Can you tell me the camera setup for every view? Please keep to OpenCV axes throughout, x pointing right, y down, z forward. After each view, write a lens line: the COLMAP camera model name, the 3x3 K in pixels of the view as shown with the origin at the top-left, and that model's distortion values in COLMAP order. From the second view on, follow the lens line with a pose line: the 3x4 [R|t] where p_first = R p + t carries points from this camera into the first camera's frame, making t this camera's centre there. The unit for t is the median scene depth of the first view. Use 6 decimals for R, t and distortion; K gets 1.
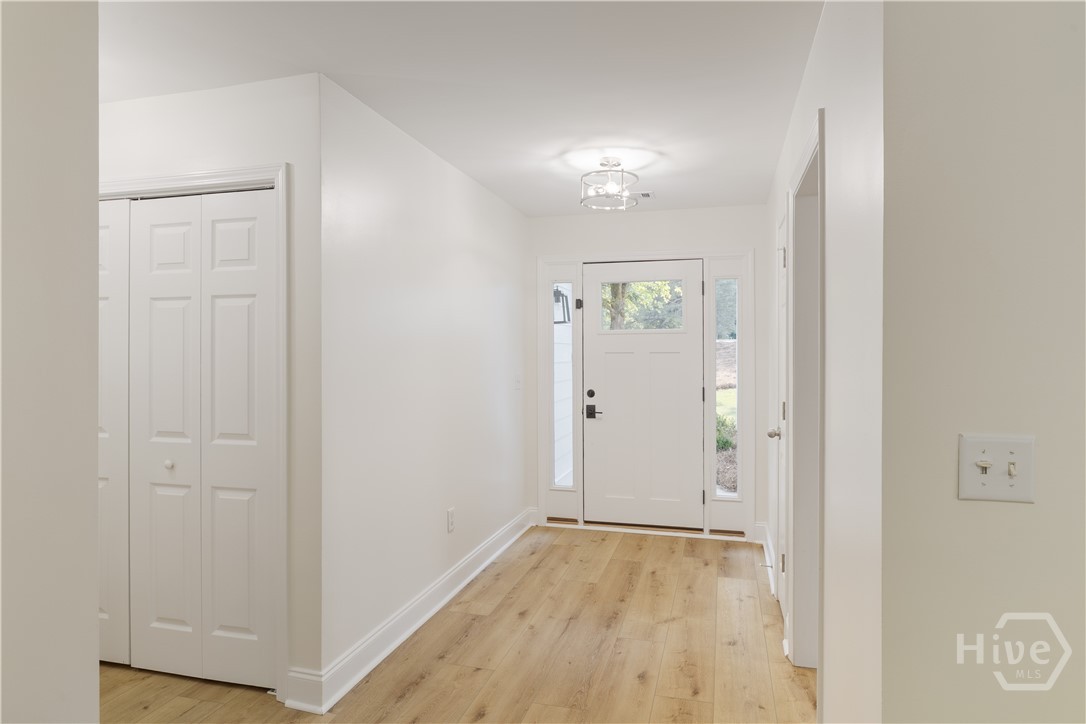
lens RADIAL K [[667.1, 0, 539.7], [0, 667.1, 354.8], [0, 0, 1]] dist [0.001784, 0.000245]
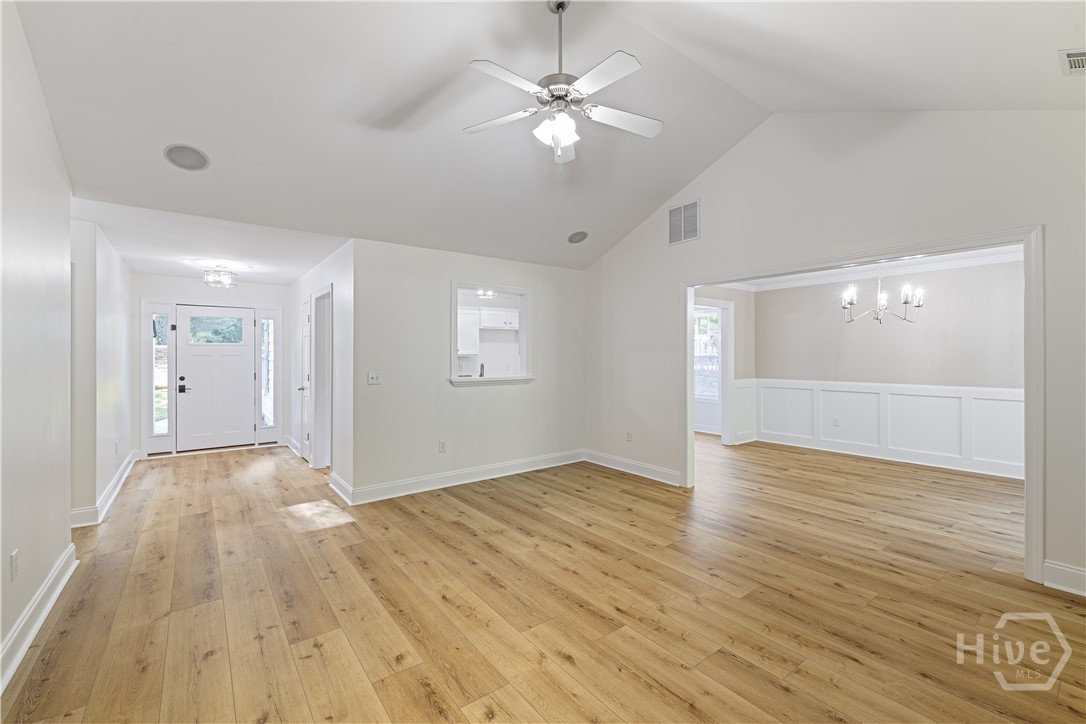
lens RADIAL K [[453.8, 0, 540.1], [0, 453.8, 356.7], [0, 0, 1]] dist [-0.001320, -0.000174]
pose [[0.610851, -0.003623, 0.791737, -0.424663], [0.005157, 0.999987, 0.000597, 0.006263], [-0.791729, 0.003718, 0.610861, -0.699233]]
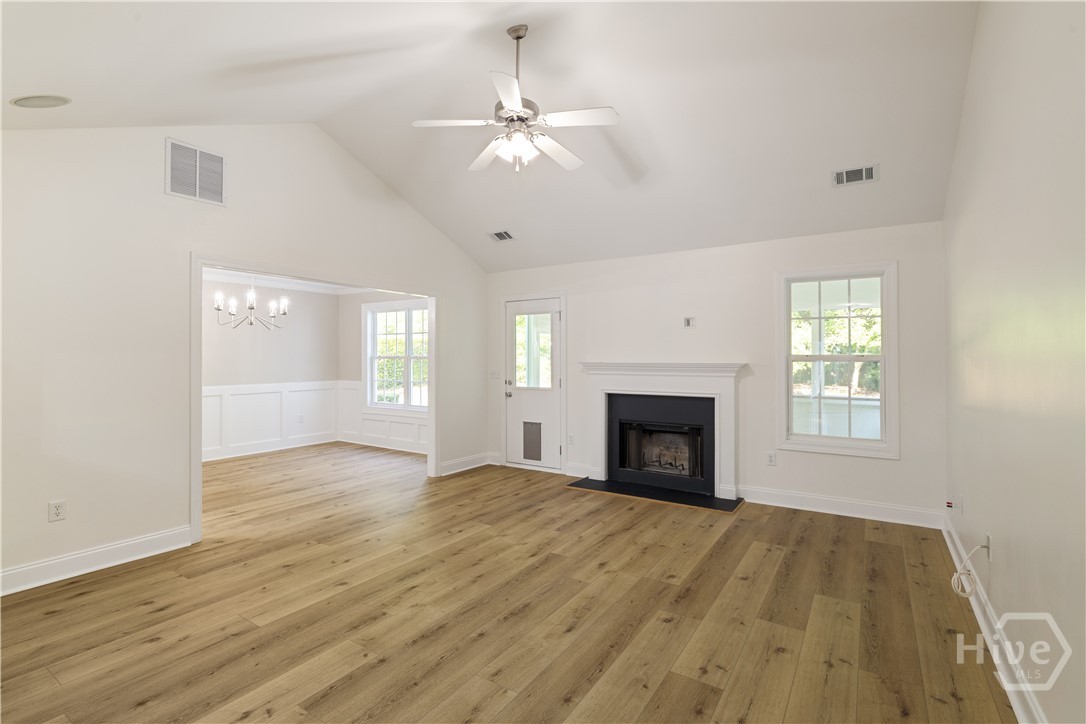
lens RADIAL K [[508.6, 0, 540.6], [0, 508.6, 355.3], [0, 0, 1]] dist [-0.010839, 0.001165]
pose [[-0.951087, 0.001341, 0.308919, -0.145681], [0.001415, 0.999999, 0.000016, 0.000419], [-0.308919, 0.000452, -0.951088, 0.498591]]
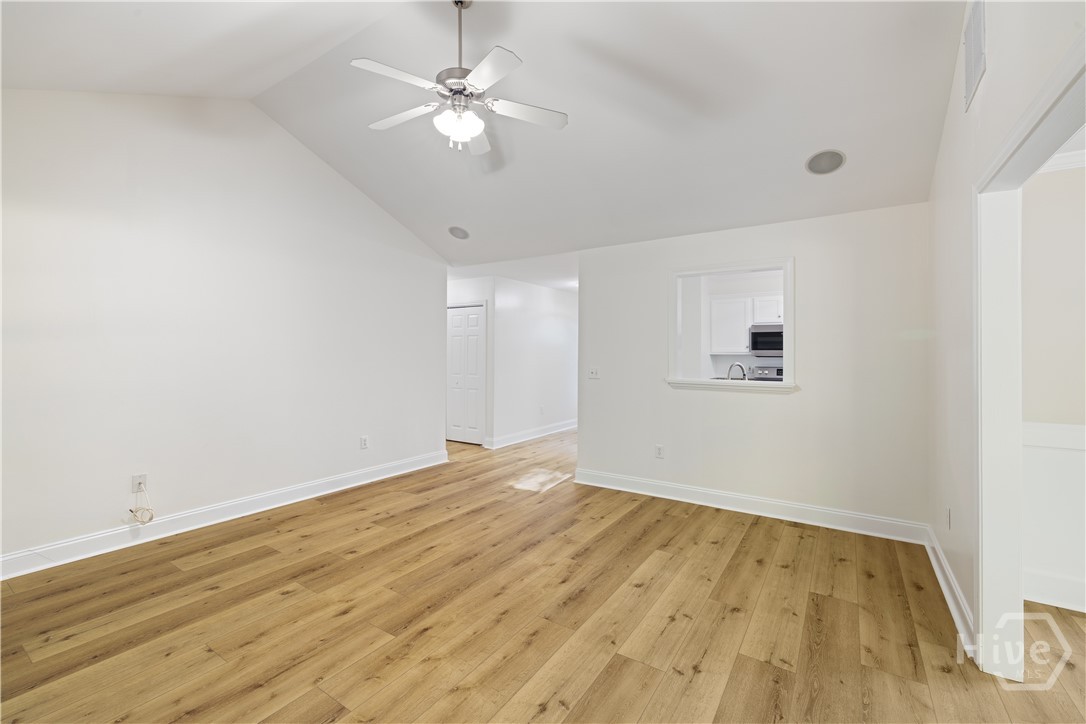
lens RADIAL K [[453.8, 0, 542.6], [0, 453.8, 350.4], [0, 0, 1]] dist [-0.001320, -0.000174]
pose [[0.952255, 0.003495, -0.305284, 0.487113], [-0.006443, 0.999942, -0.008651, 0.006668], [0.305236, 0.010205, 0.952222, -0.915036]]
